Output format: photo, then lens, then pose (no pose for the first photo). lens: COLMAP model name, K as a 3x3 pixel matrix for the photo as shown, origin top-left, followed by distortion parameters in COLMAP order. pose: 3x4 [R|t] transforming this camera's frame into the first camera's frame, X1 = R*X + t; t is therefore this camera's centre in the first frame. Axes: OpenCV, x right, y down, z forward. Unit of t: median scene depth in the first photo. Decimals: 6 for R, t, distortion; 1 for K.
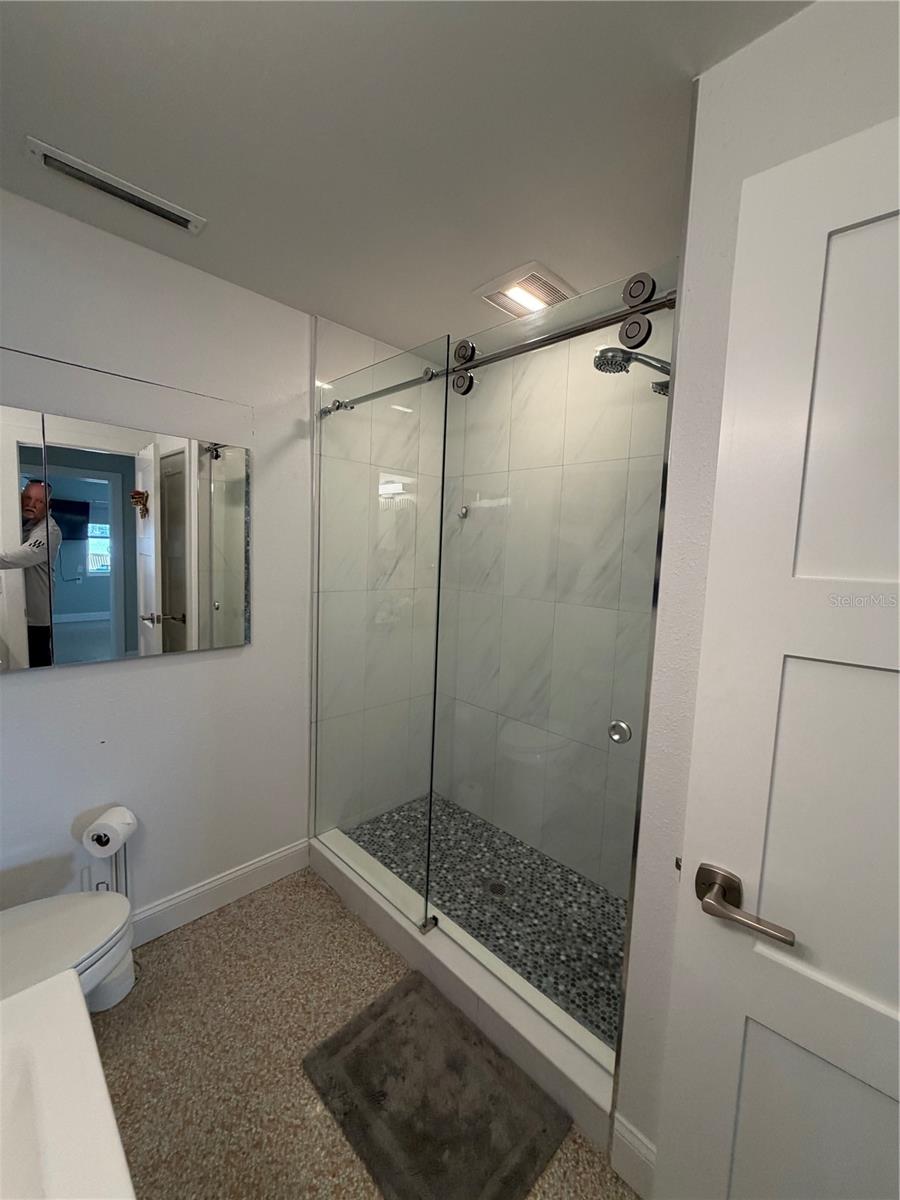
lens RADIAL K [[477.1, 0, 450.0], [0, 477.1, 600.0], [0, 0, 1]] dist [-0.000027, -0.000109]
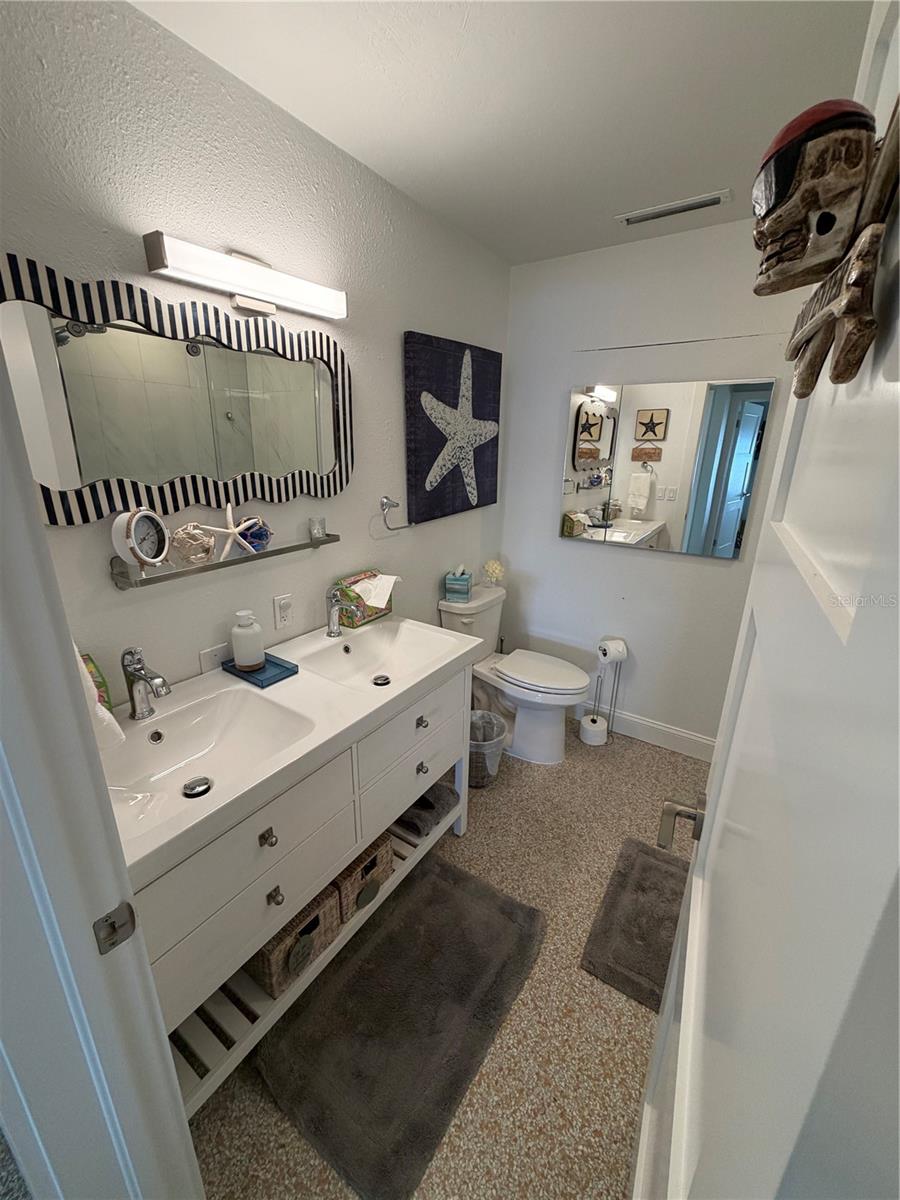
lens RADIAL K [[477.1, 0, 450.0], [0, 477.1, 600.0], [0, 0, 1]] dist [-0.000027, -0.000109]
pose [[0.192560, 0.264215, -0.945046, 0.751786], [-0.104791, 0.963099, 0.247910, -0.033149], [0.975674, 0.051295, 0.213142, 0.119641]]
